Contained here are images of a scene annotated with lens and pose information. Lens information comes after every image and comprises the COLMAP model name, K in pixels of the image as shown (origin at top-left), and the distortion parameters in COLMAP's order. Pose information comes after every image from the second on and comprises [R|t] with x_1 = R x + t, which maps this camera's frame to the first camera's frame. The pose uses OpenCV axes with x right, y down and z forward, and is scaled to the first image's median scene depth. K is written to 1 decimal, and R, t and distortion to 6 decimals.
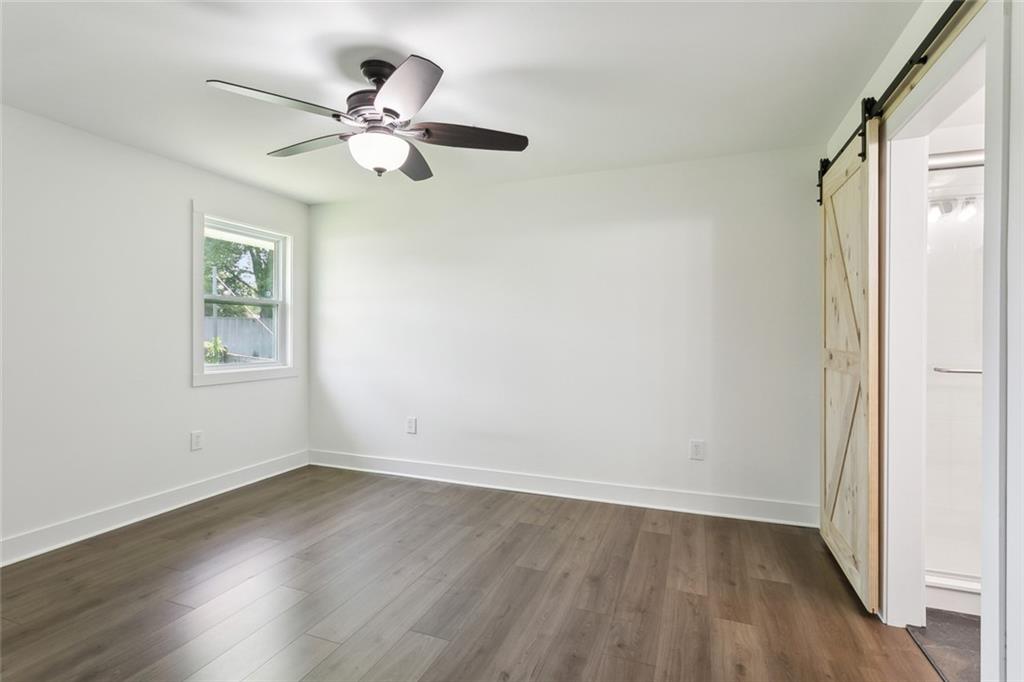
lens RADIAL K [[498.3, 0, 512.0], [0, 498.3, 334.6], [0, 0, 1]] dist [-0.001817, 0.000845]
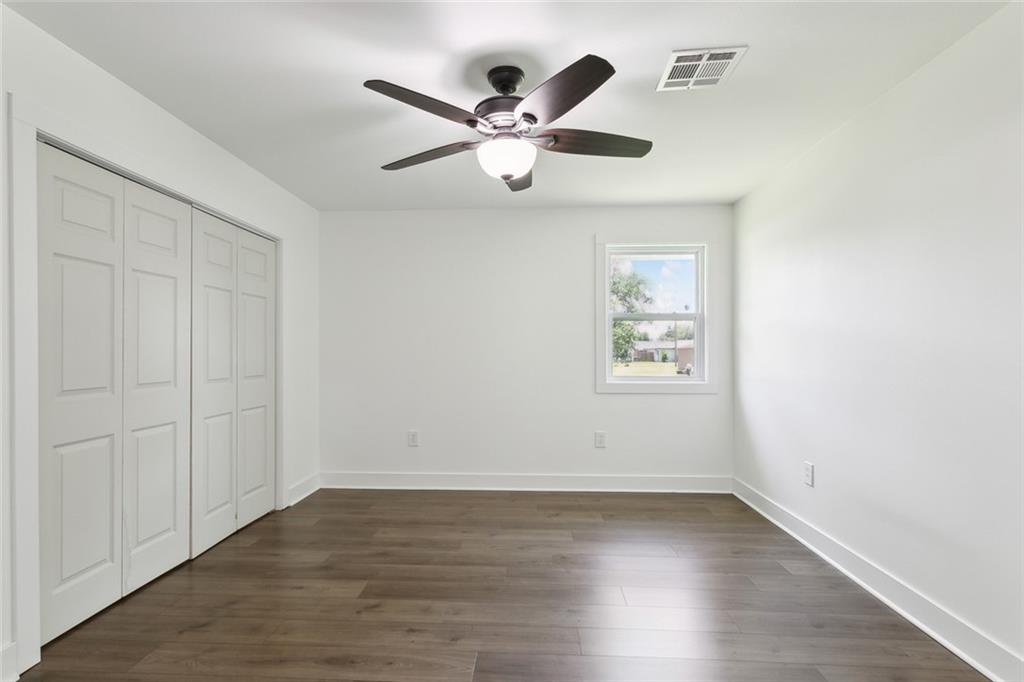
lens RADIAL K [[498.3, 0, 508.9], [0, 498.3, 347.7], [0, 0, 1]] dist [-0.001817, 0.000845]
pose [[0.297207, -0.013684, -0.954715, 0.416798], [0.001068, 0.999901, -0.013999, 0.014147], [0.954813, 0.003141, 0.297192, 0.443477]]
